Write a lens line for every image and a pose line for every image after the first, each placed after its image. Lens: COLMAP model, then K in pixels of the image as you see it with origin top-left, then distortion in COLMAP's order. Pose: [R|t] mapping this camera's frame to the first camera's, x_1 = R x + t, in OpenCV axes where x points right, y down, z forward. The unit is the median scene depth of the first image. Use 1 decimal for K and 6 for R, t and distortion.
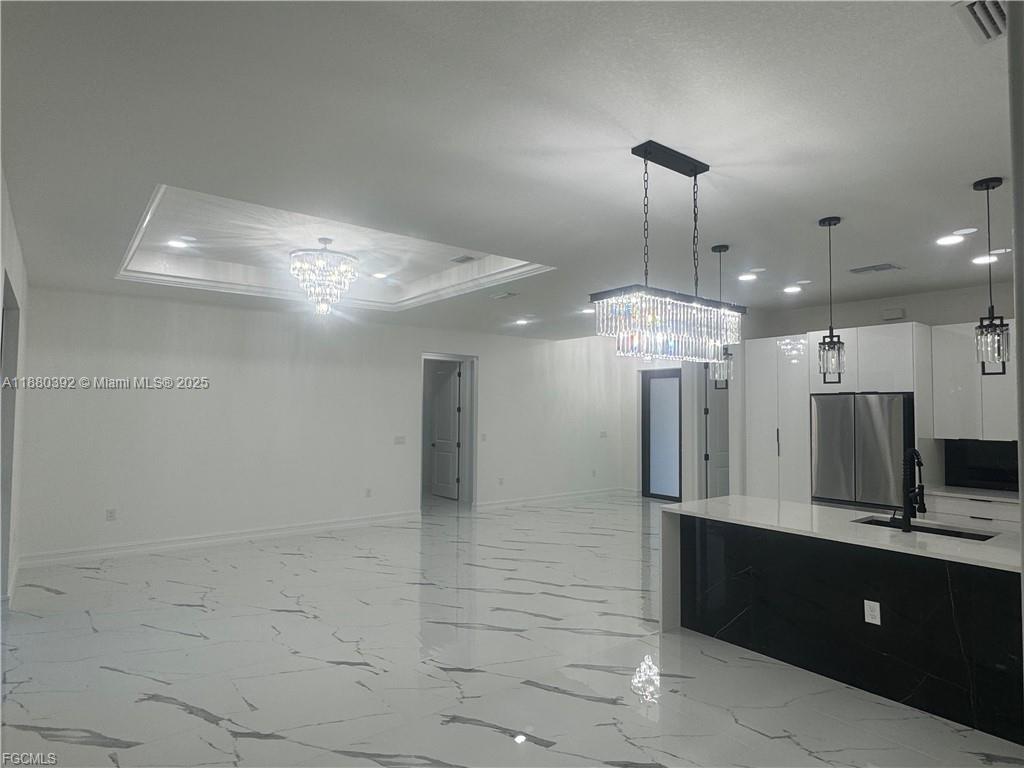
lens RADIAL K [[580.7, 0, 510.1], [0, 580.7, 387.2], [0, 0, 1]] dist [-0.002120, 0.000183]
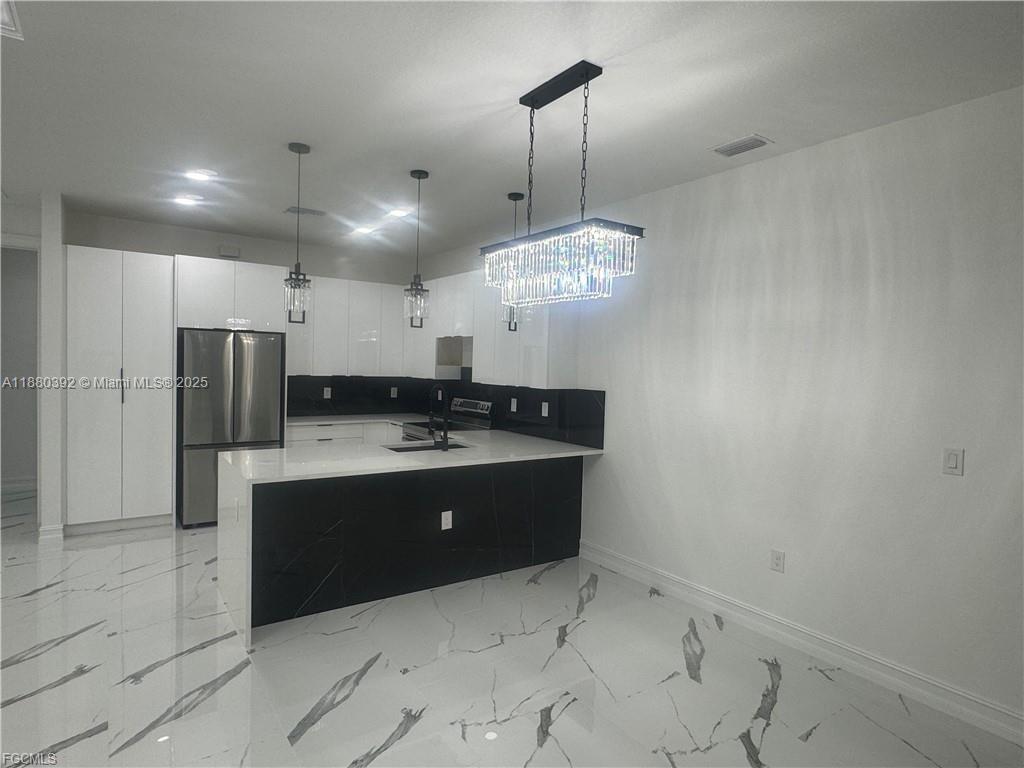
lens RADIAL K [[574.9, 0, 512.0], [0, 574.9, 384.0], [0, 0, 1]] dist [-0.005099, -0.001564]
pose [[0.053658, -0.041205, 0.997709, -0.374122], [-0.067651, 0.996703, 0.044802, 0.028133], [-0.996265, -0.069900, 0.050693, 0.557750]]
